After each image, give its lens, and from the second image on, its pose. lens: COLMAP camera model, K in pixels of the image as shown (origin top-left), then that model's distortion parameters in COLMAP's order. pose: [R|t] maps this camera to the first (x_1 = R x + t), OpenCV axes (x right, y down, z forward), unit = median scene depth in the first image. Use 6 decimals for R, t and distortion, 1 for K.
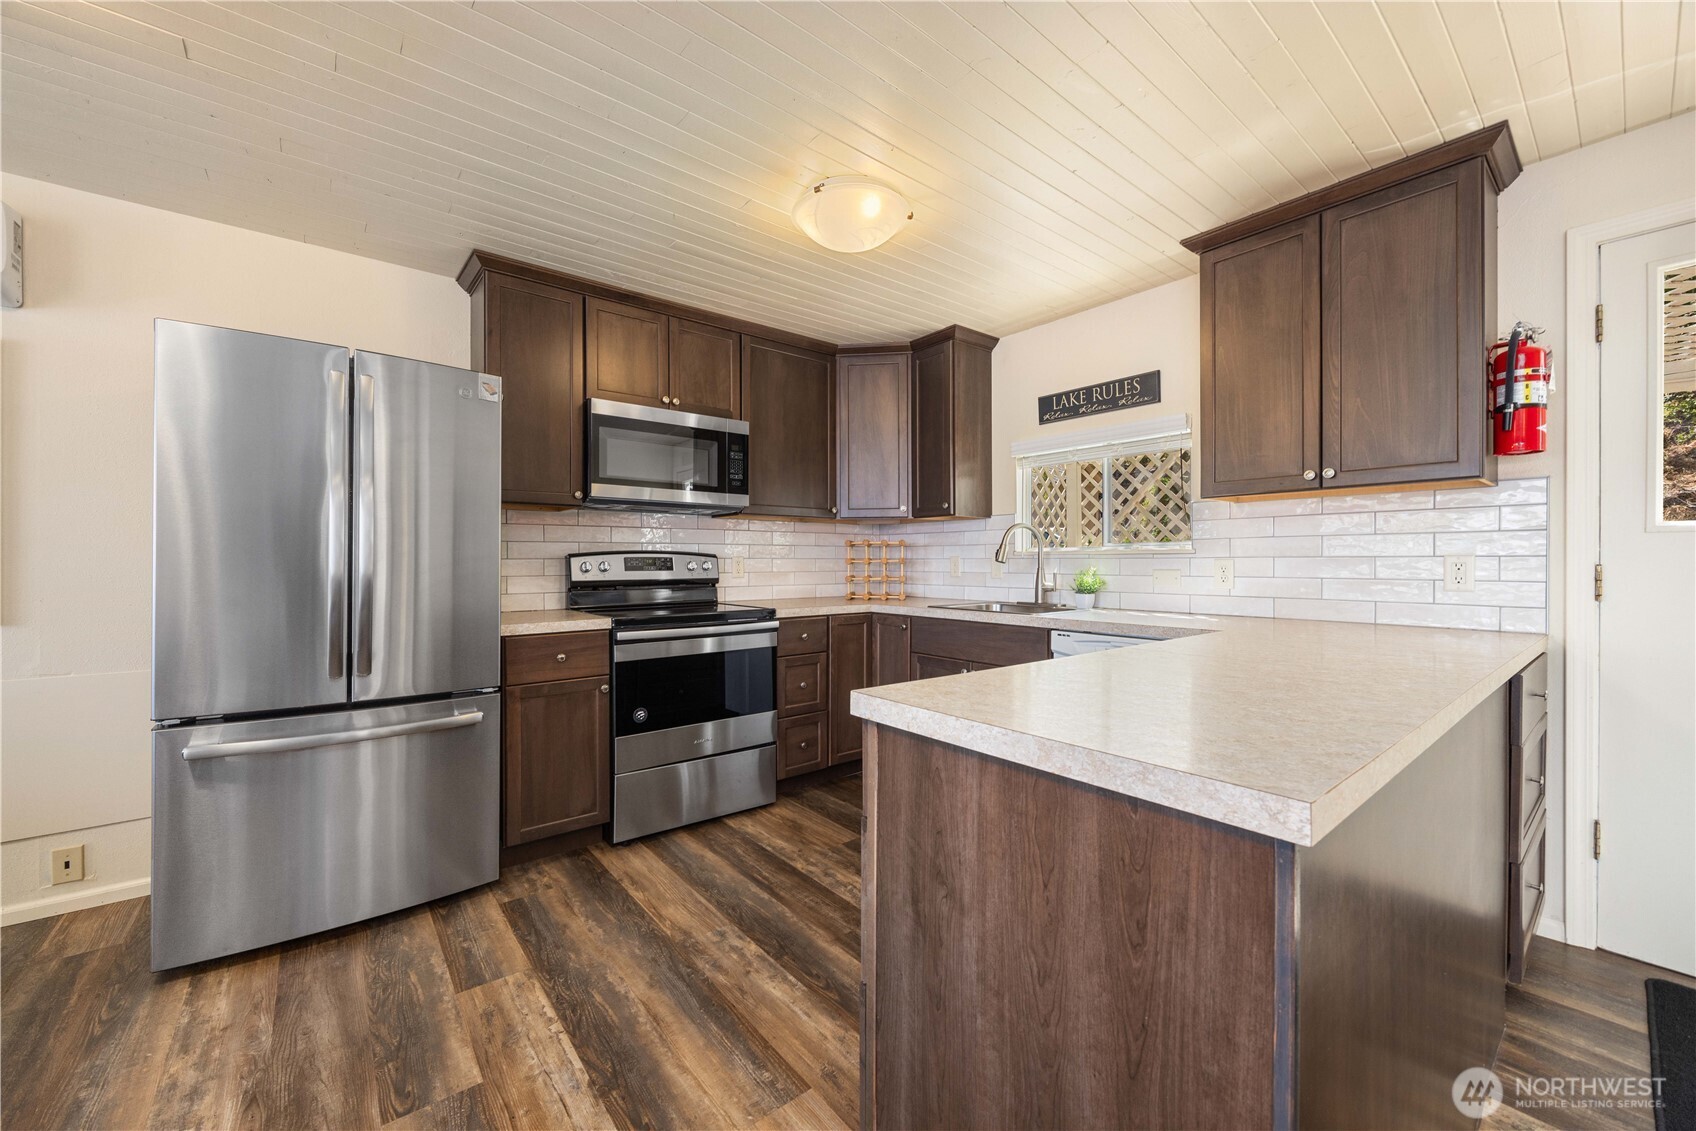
lens RADIAL K [[646.5, 0, 840.0], [0, 646.5, 567.3], [0, 0, 1]] dist [-0.006366, -0.000106]
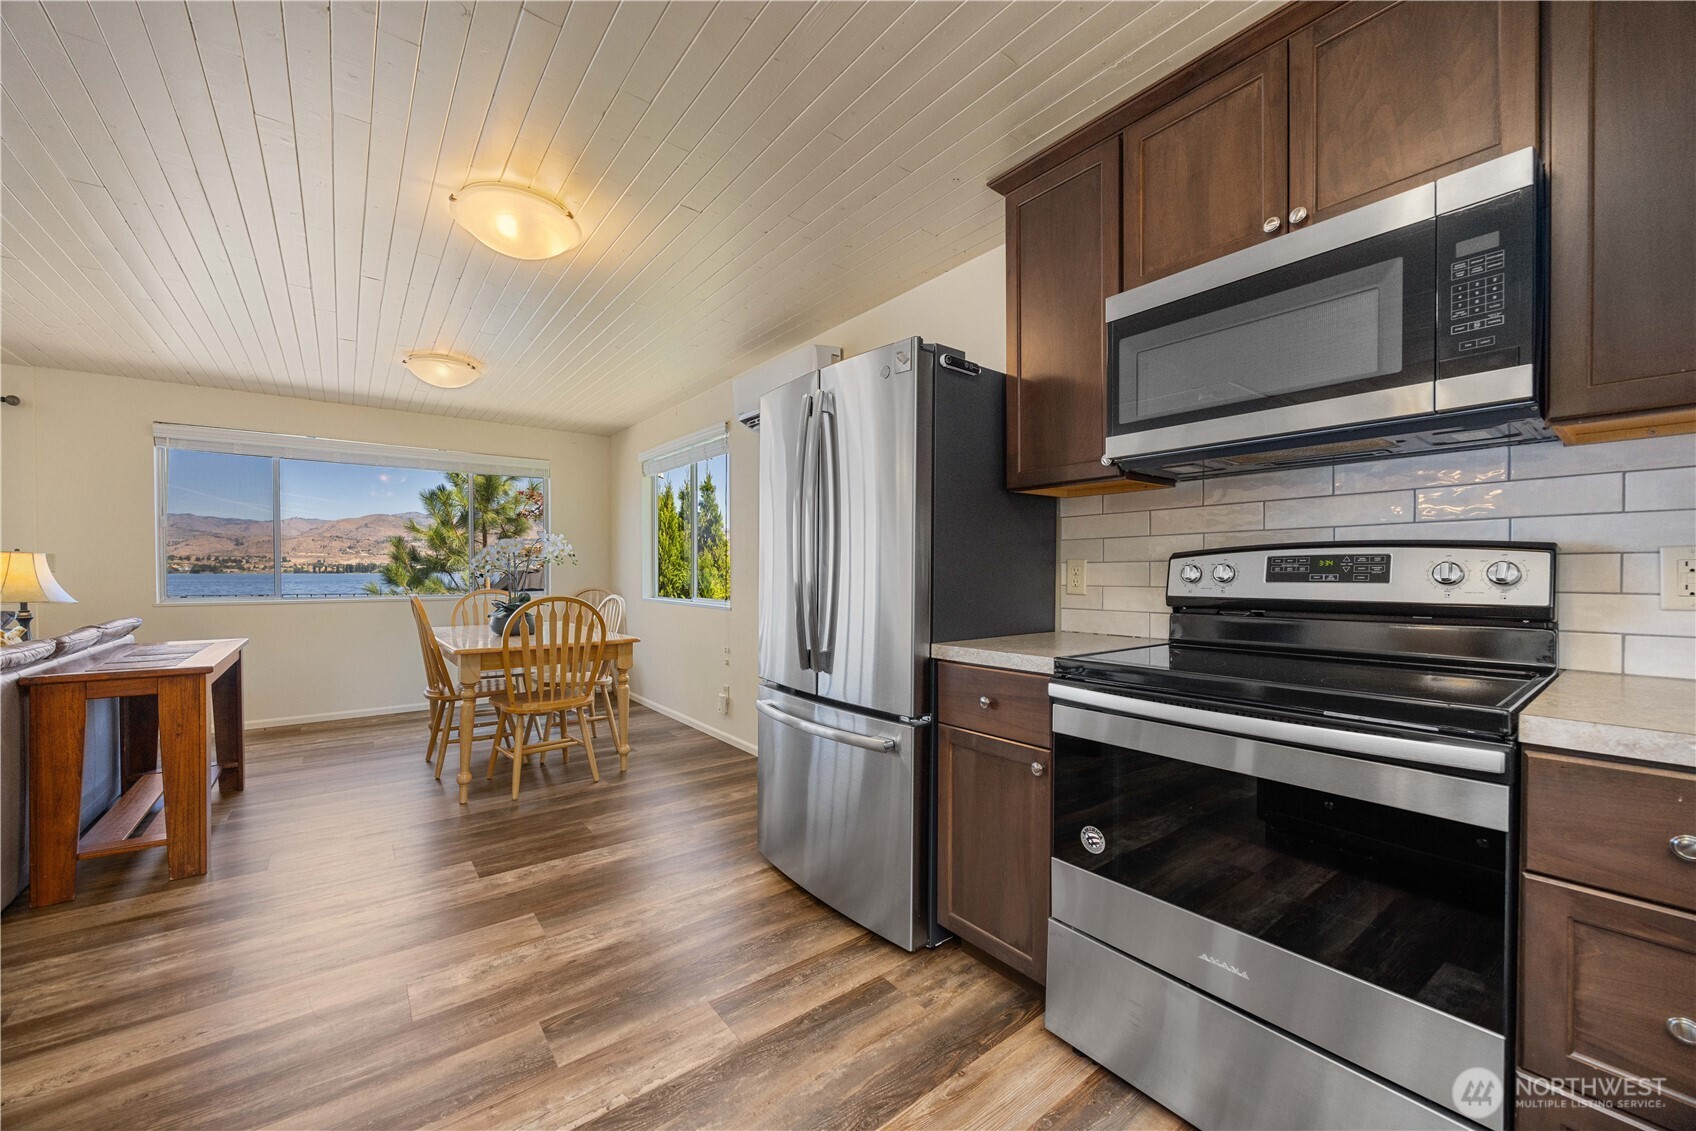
lens RADIAL K [[645.6, 0, 839.2], [0, 645.6, 579.3], [0, 0, 1]] dist [-0.002388, 0.000170]
pose [[-0.023263, 0.011463, -0.999664, 0.211898], [-0.006801, 0.999909, 0.011624, -0.000432], [0.999706, 0.007069, -0.023183, 0.674067]]
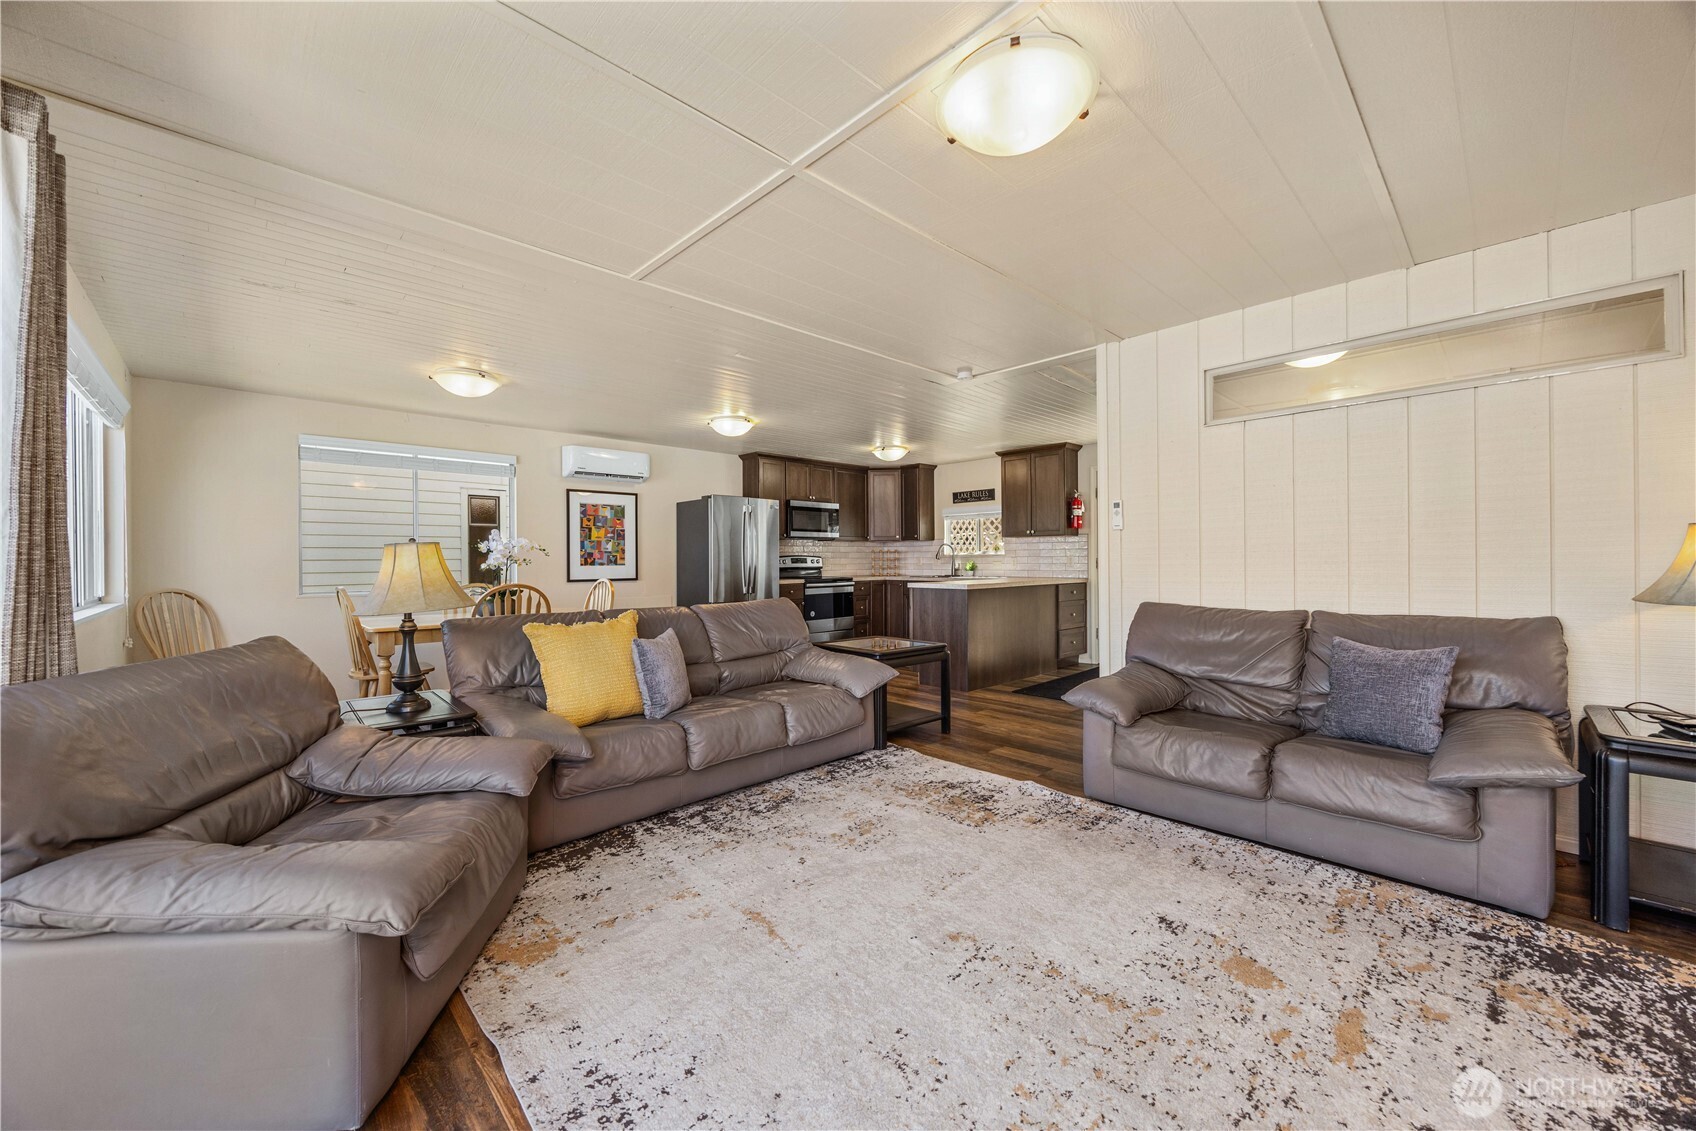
lens RADIAL K [[646.5, 0, 840.0], [0, 646.5, 567.3], [0, 0, 1]] dist [-0.006366, -0.000106]
pose [[0.996847, -0.008011, 0.078941, -0.349263], [0.007499, 0.999949, 0.006777, 0.004996], [-0.078992, -0.006164, 0.996856, -1.560757]]
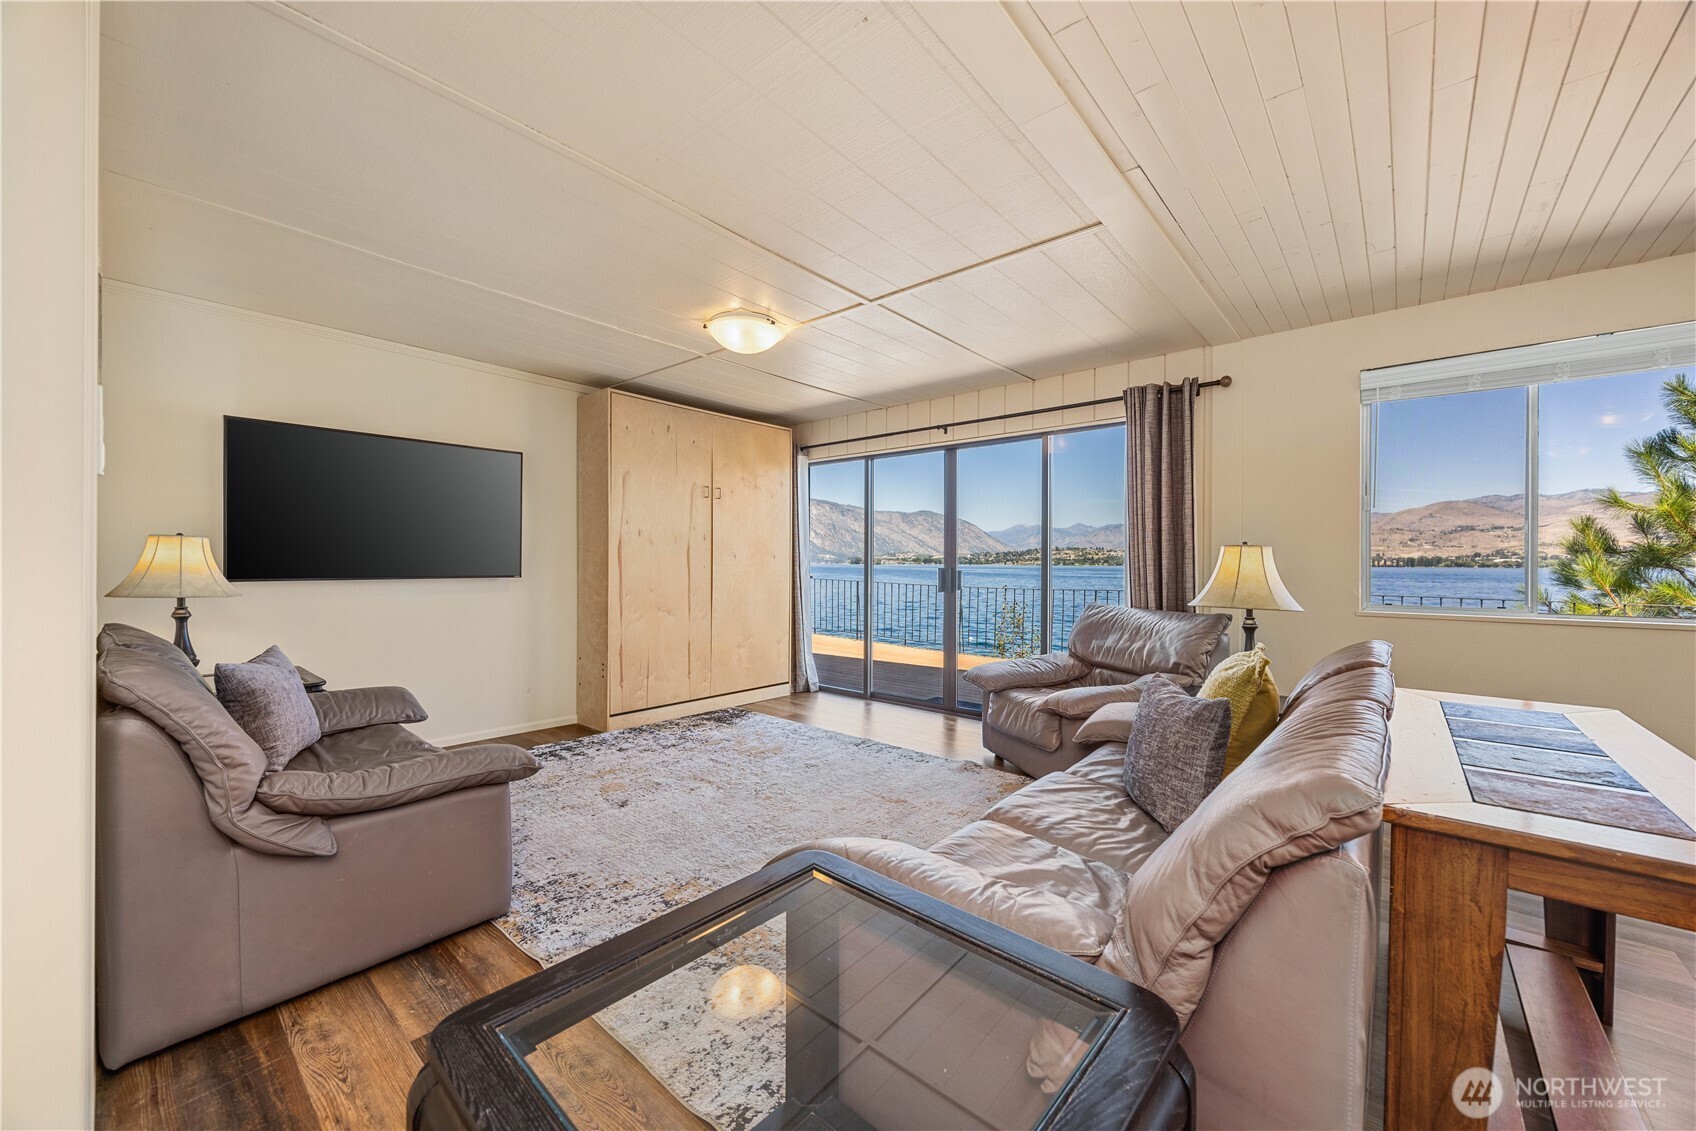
lens RADIAL K [[646.5, 0, 840.0], [0, 646.5, 567.3], [0, 0, 1]] dist [-0.006366, -0.000106]
pose [[-0.985127, -0.003274, -0.171795, -0.128793], [-0.005561, 0.999902, 0.012837, -0.002792], [0.171736, 0.013601, -0.985049, 0.056552]]
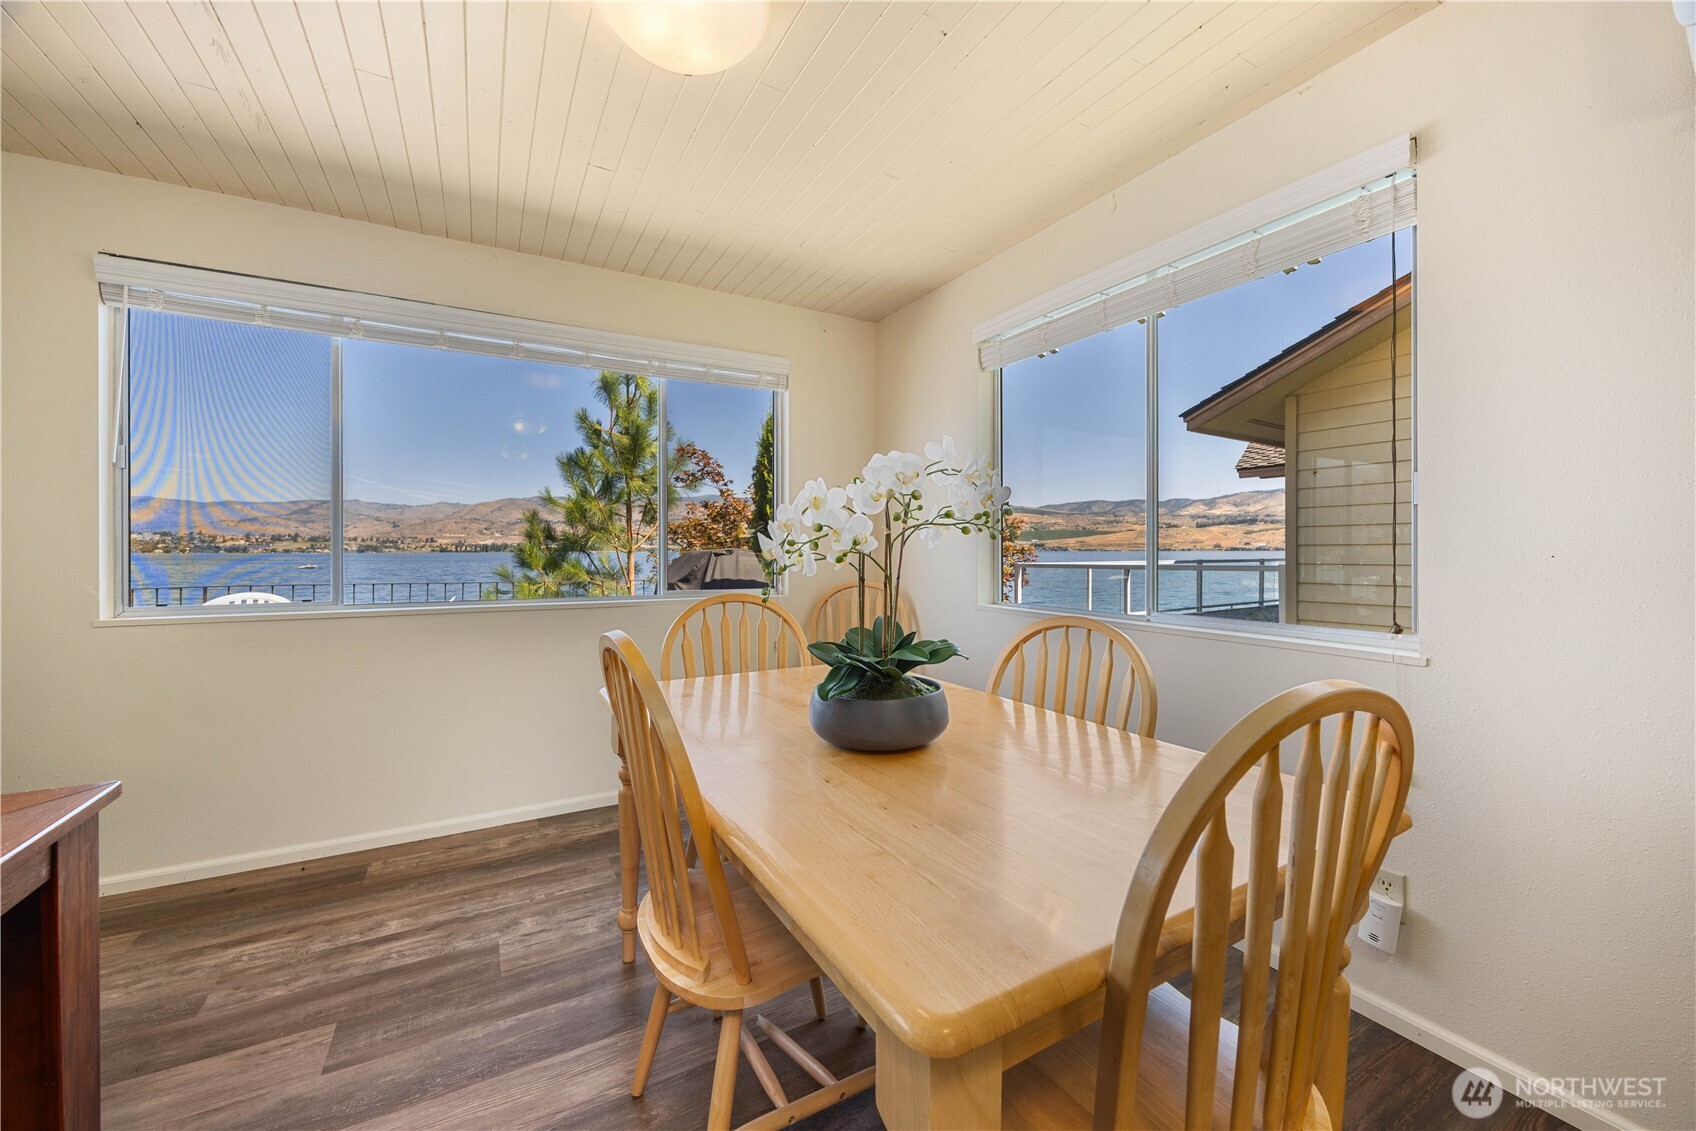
lens RADIAL K [[651.3, 0, 838.8], [0, 651.3, 553.2], [0, 0, 1]] dist [0.001321, 0.000062]
pose [[-0.175236, 0.003218, -0.984521, -0.586749], [-0.006116, 0.999972, 0.004357, -0.001390], [0.984507, 0.006785, -0.175212, 0.072006]]
